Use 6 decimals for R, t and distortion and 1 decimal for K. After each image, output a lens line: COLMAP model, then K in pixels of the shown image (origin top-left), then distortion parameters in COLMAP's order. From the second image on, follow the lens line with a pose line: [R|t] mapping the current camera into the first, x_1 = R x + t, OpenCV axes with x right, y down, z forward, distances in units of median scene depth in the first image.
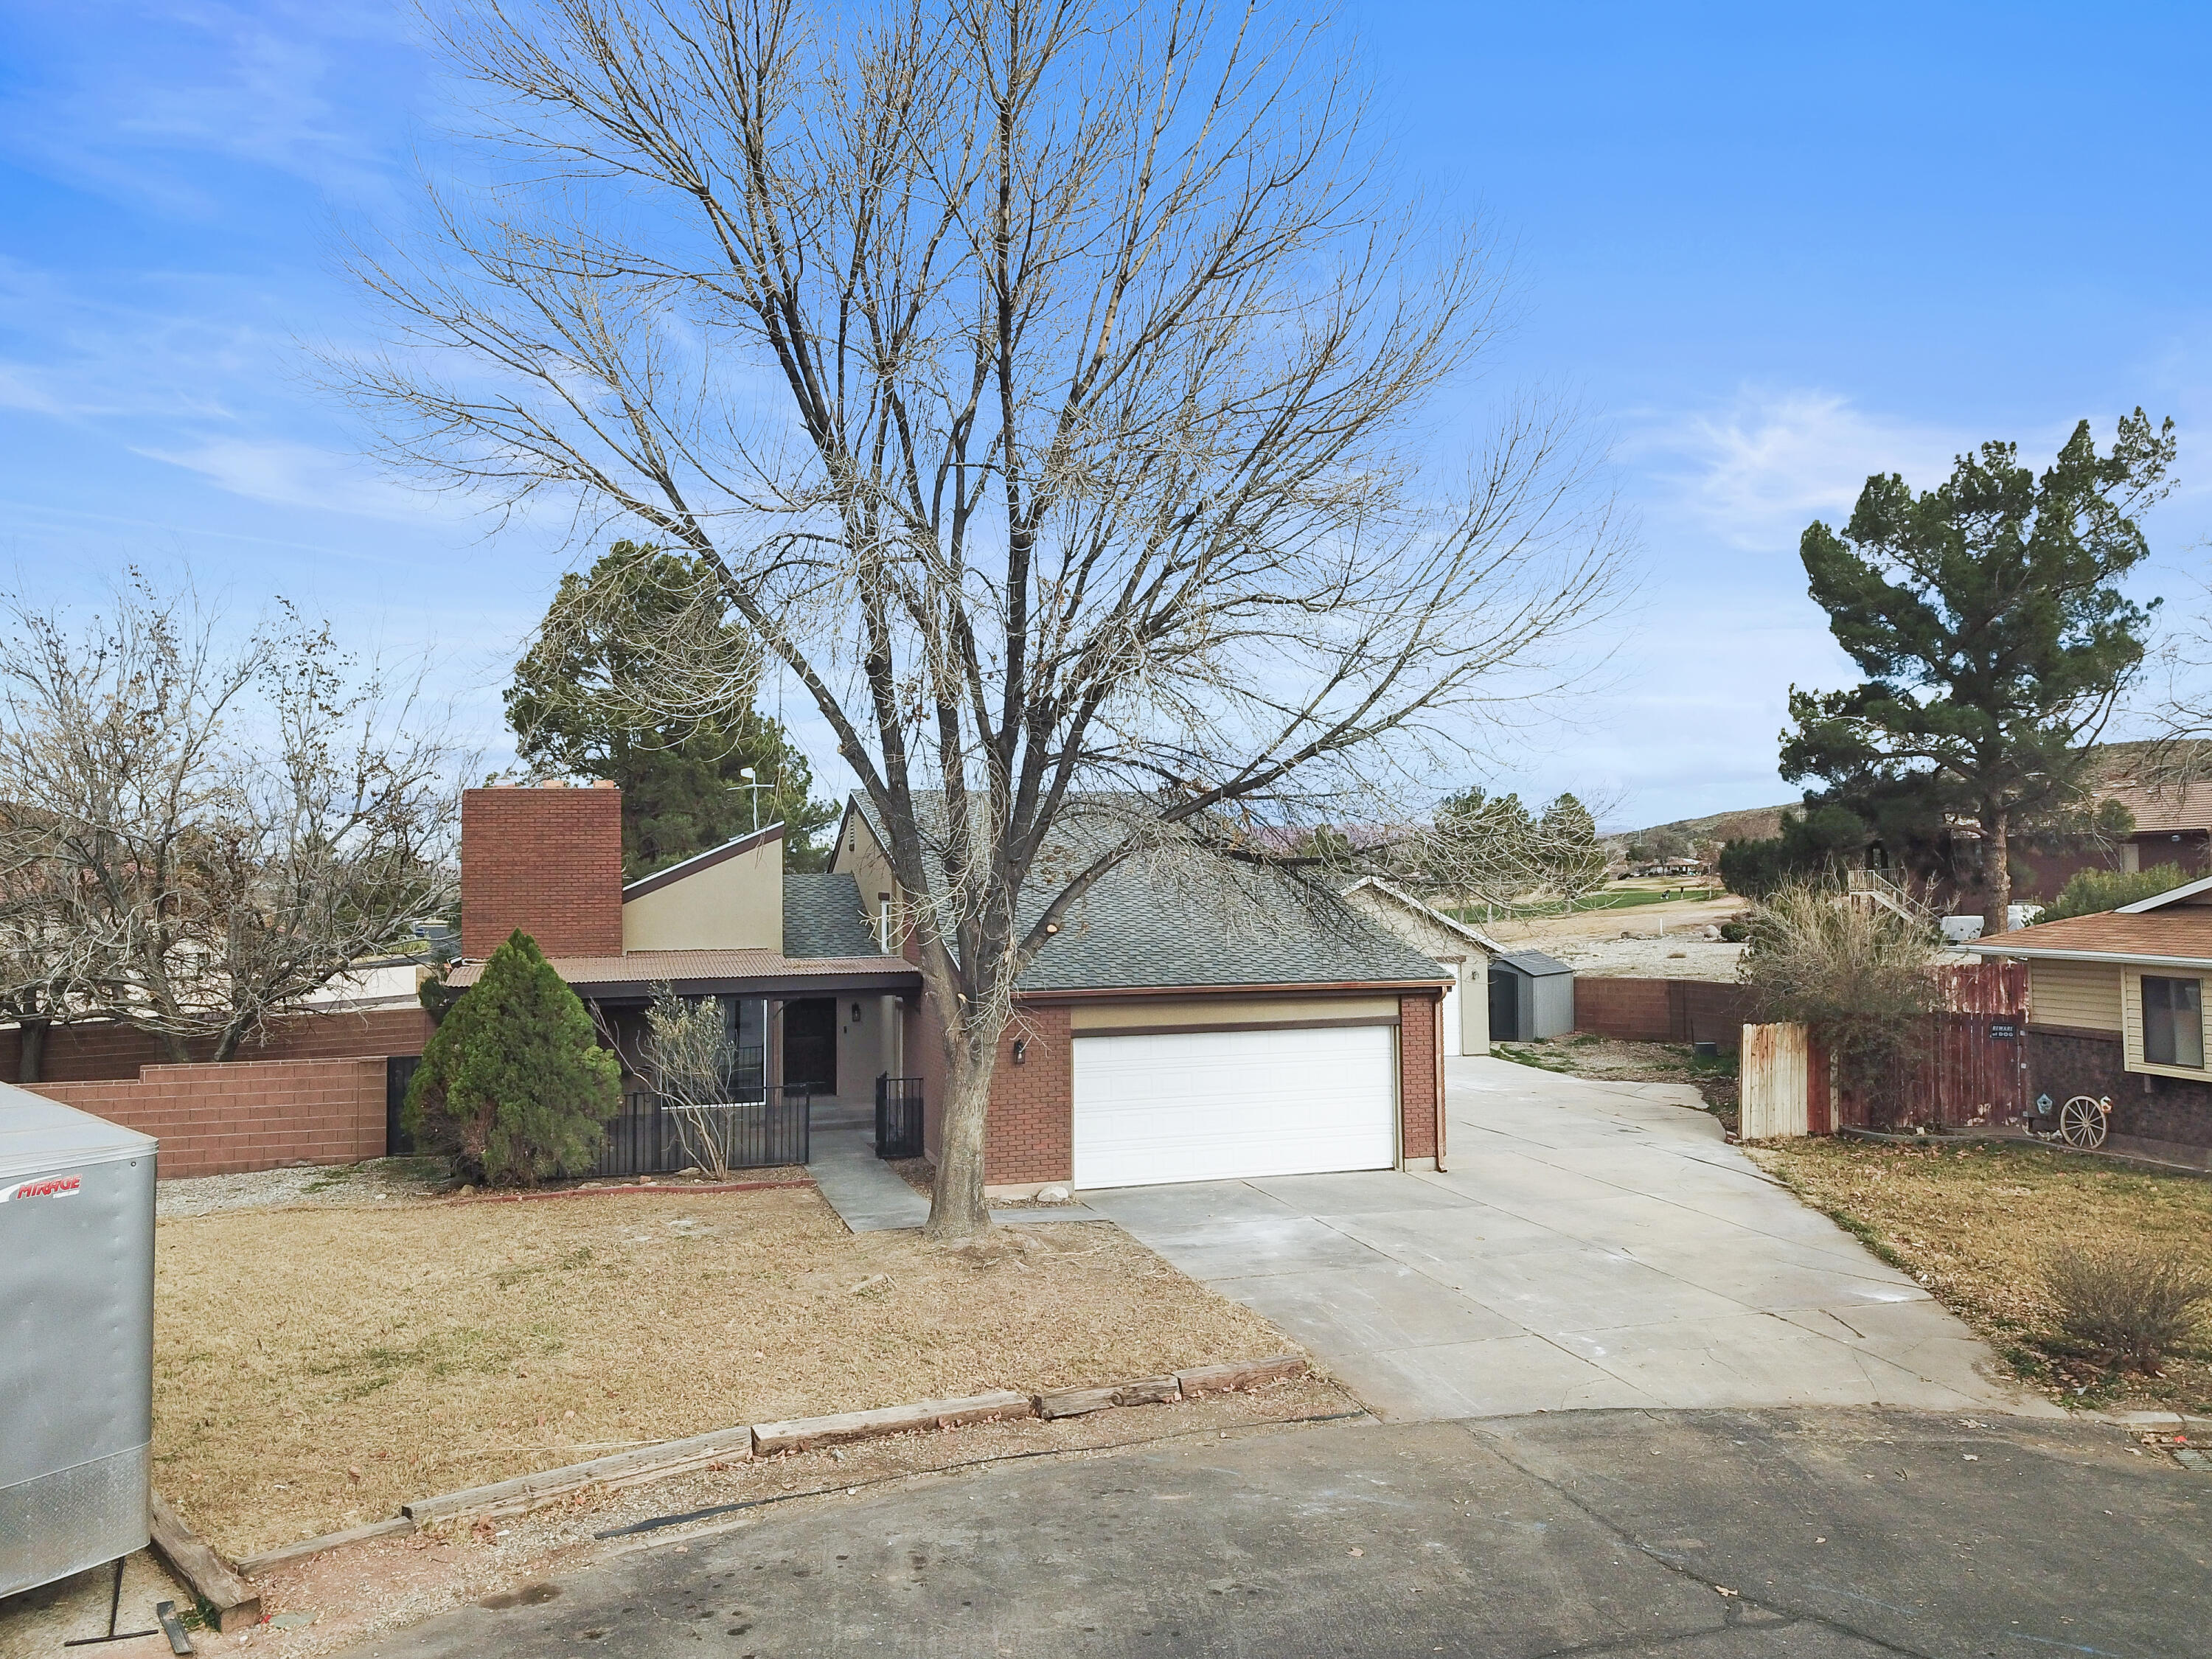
lens RADIAL K [[1683.9, 0, 1115.7], [0, 1683.9, 832.9], [0, 0, 1]] dist [0.009775, 0.040263]
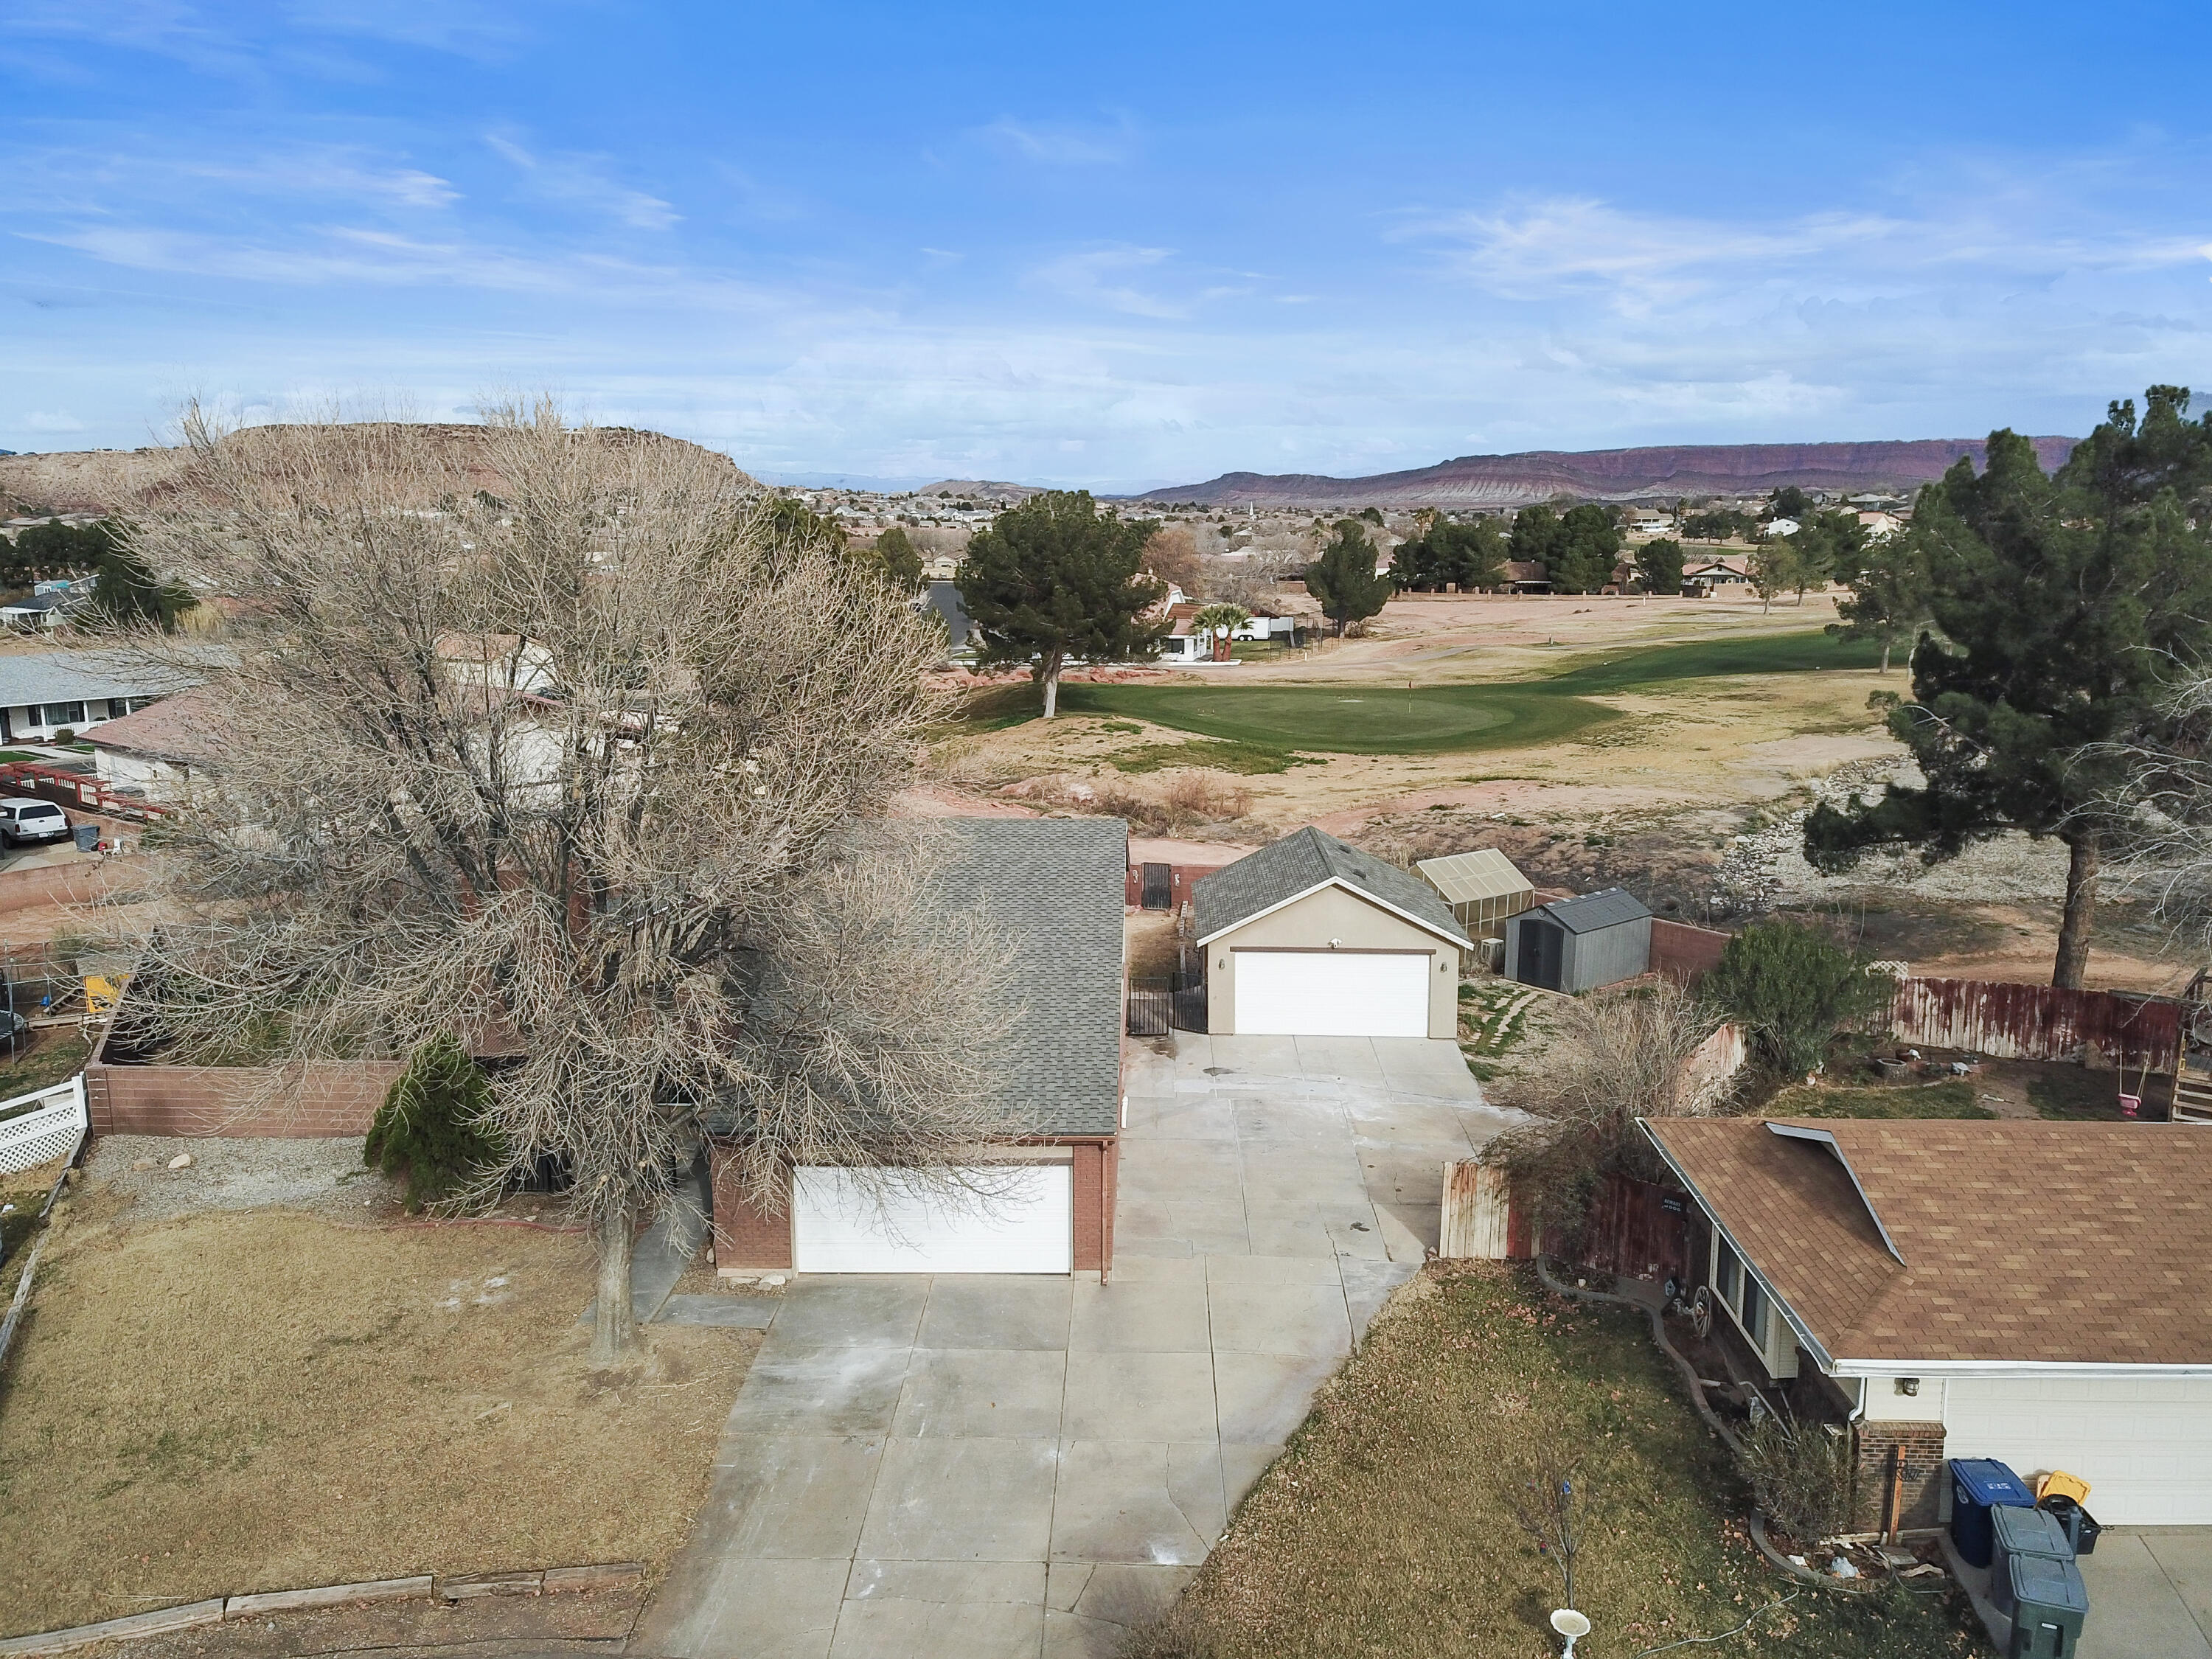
lens RADIAL K [[1683.9, 0, 1115.7], [0, 1683.9, 832.9], [0, 0, 1]] dist [0.009775, 0.040263]
pose [[0.949243, 0.066607, -0.307411, 0.910955], [0.003258, 0.975187, 0.221357, -0.631236], [0.314527, -0.211123, 0.925473, -0.080121]]
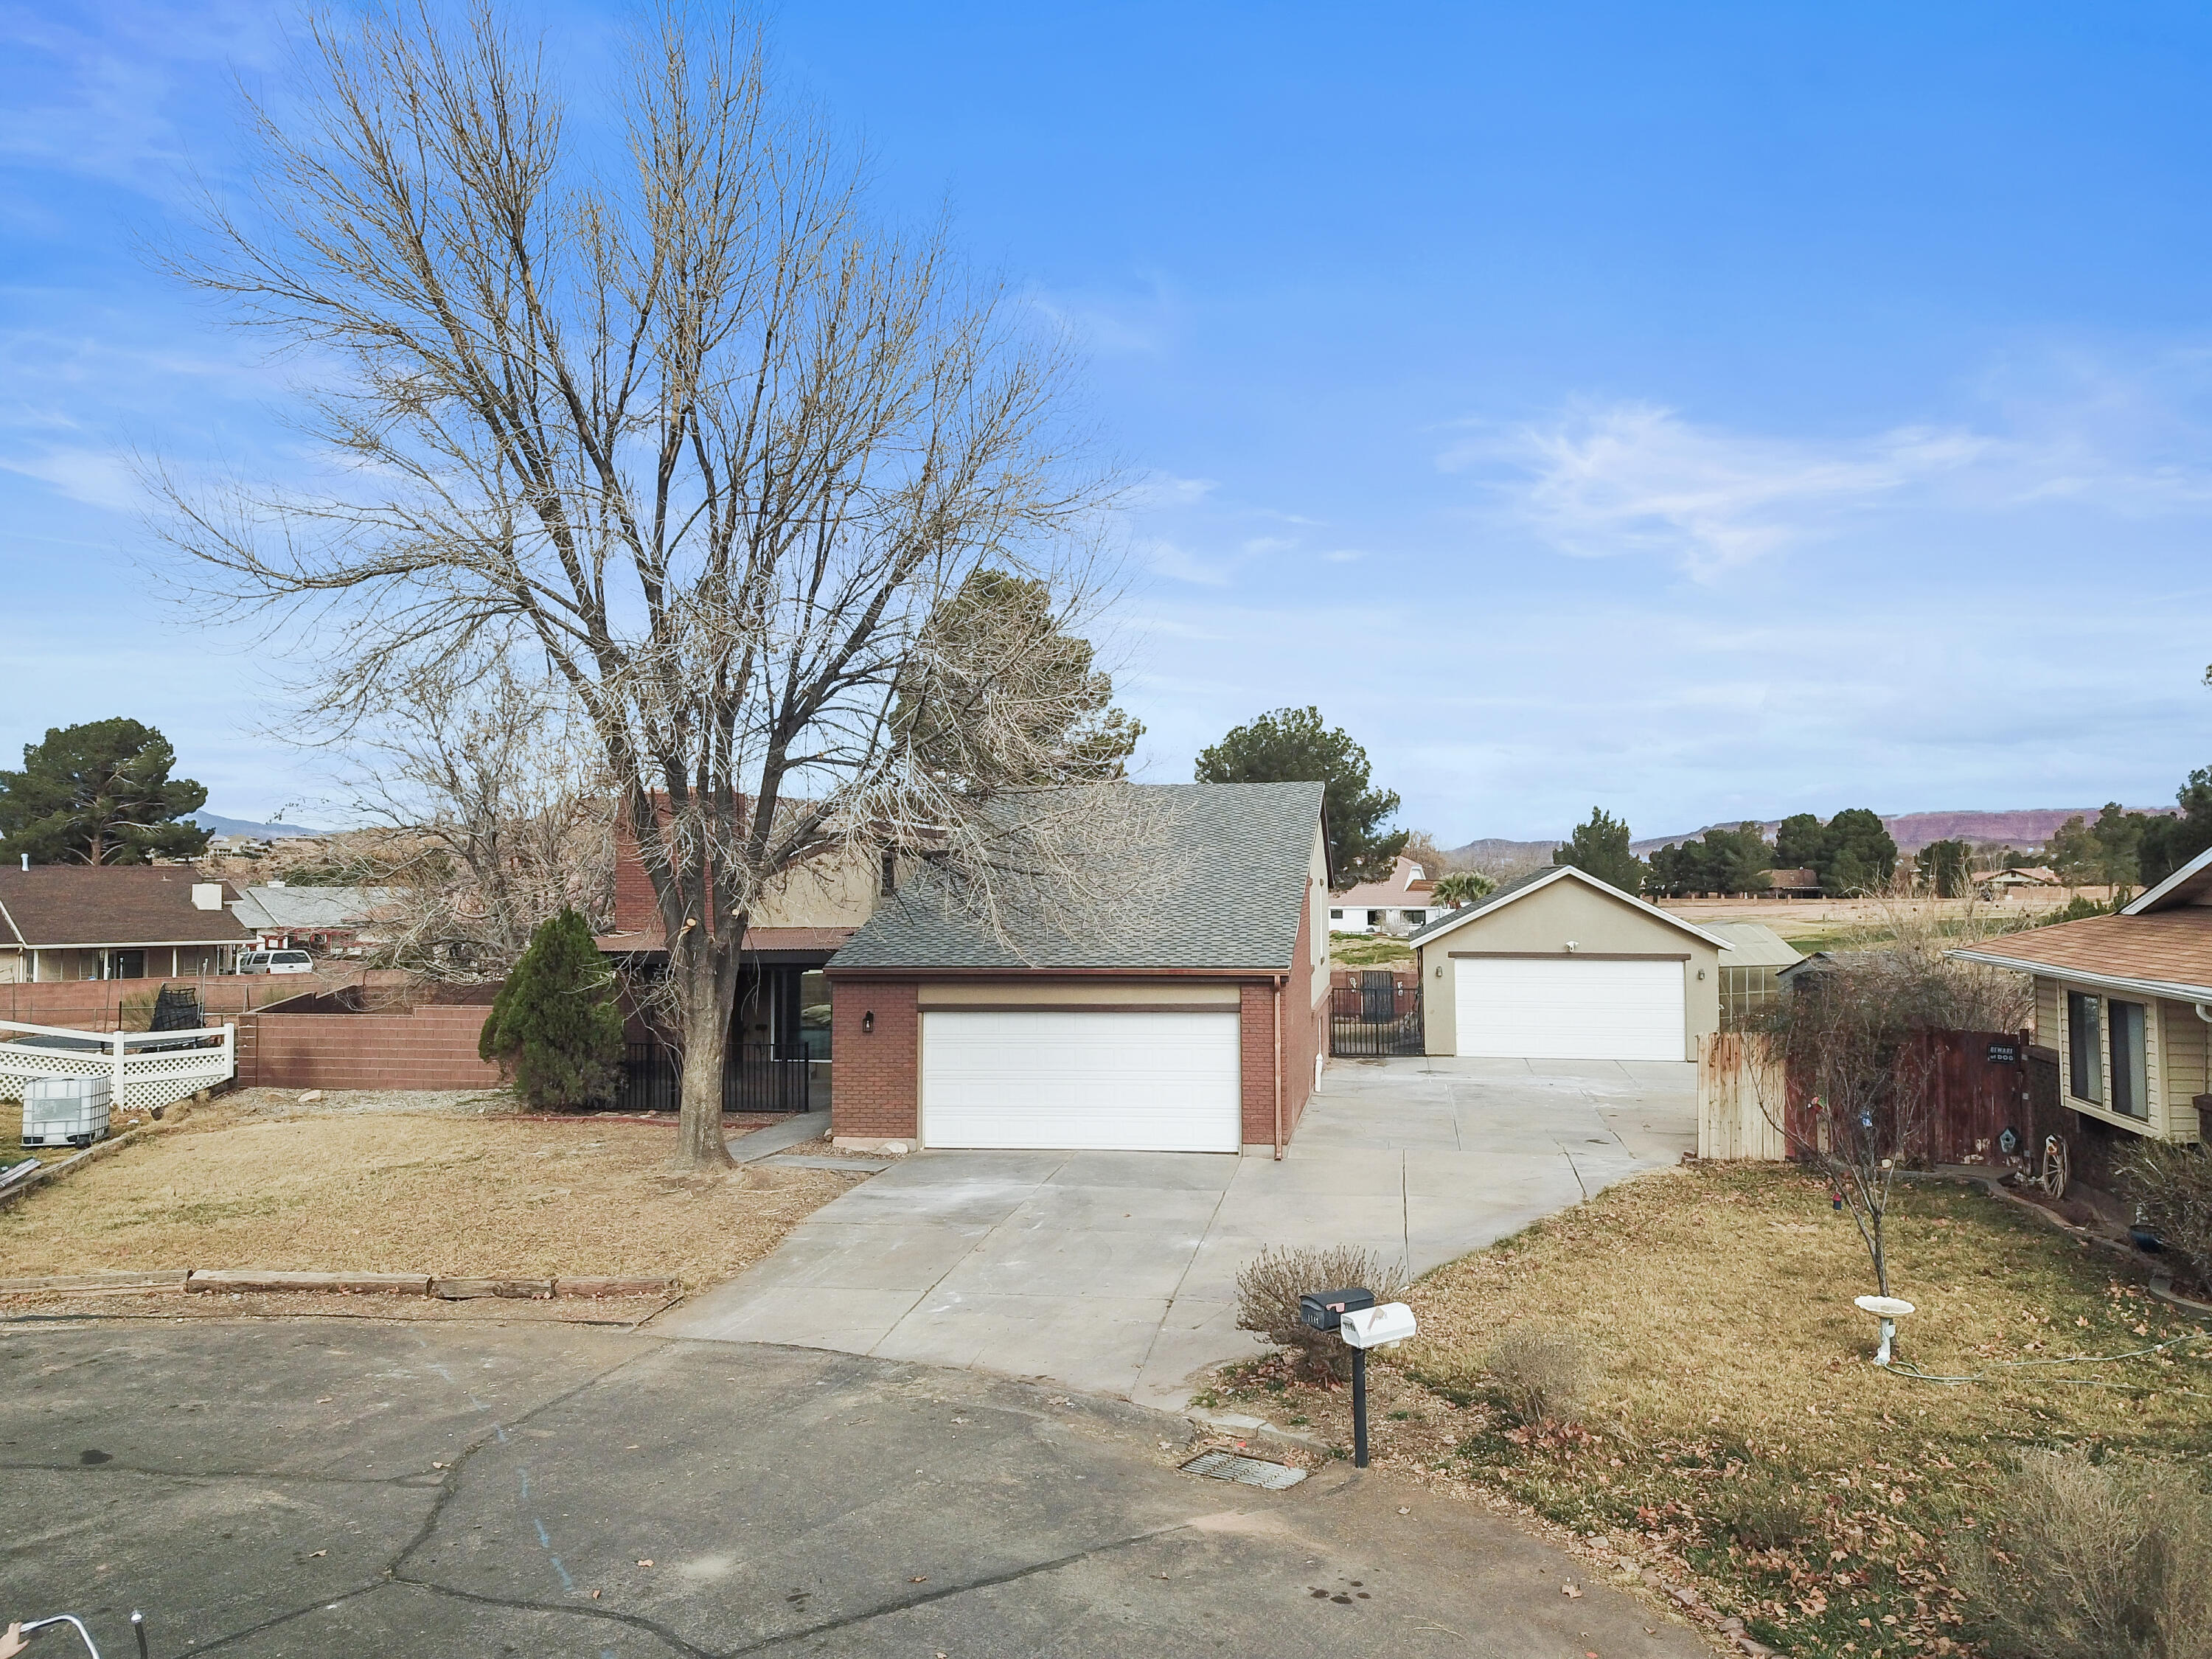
lens RADIAL K [[1683.9, 0, 1115.7], [0, 1683.9, 832.9], [0, 0, 1]] dist [0.009775, 0.040263]
pose [[0.892733, -0.006475, -0.450540, 0.926807], [0.009645, 0.999942, 0.004739, -0.000657], [0.450484, -0.008576, 0.892743, 0.098996]]
